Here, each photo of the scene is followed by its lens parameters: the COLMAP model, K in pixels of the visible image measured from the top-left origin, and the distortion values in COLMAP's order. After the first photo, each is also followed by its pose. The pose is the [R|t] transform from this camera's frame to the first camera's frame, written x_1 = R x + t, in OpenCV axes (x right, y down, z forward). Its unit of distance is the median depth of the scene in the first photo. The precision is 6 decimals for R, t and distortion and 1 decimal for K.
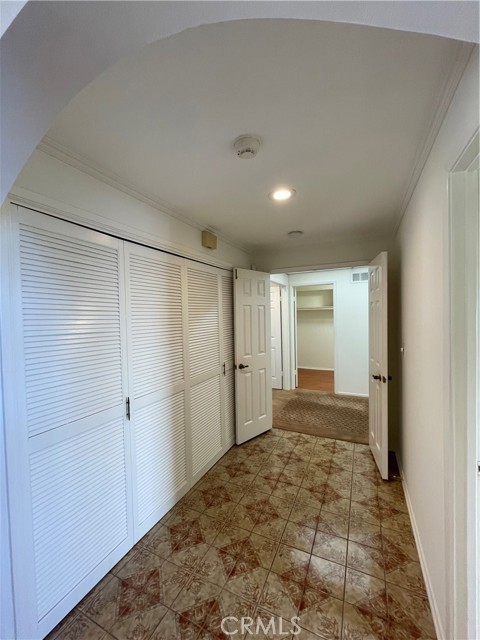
lens RADIAL K [[259.2, 0, 238.6], [0, 259.2, 322.6], [0, 0, 1]] dist [0.000584, 0.000755]
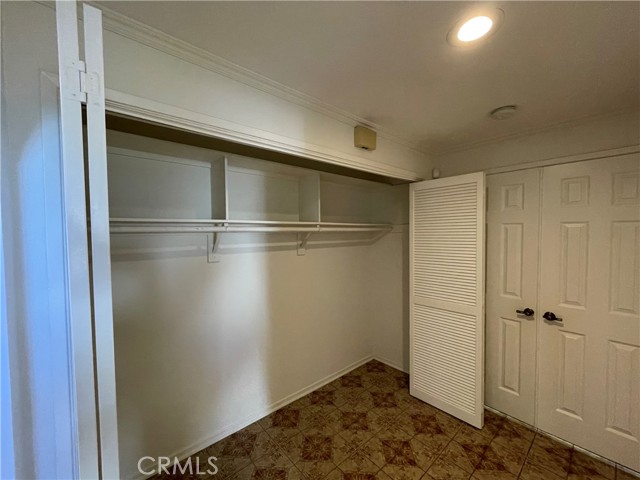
lens RADIAL K [[259.2, 0, 320.9], [0, 259.2, 237.9], [0, 0, 1]] dist [0.000584, 0.000755]
pose [[0.920458, 0.029794, -0.389704, 0.063321], [-0.029314, 0.999544, 0.007181, -0.031456], [0.389740, 0.004814, 0.920912, 0.249679]]
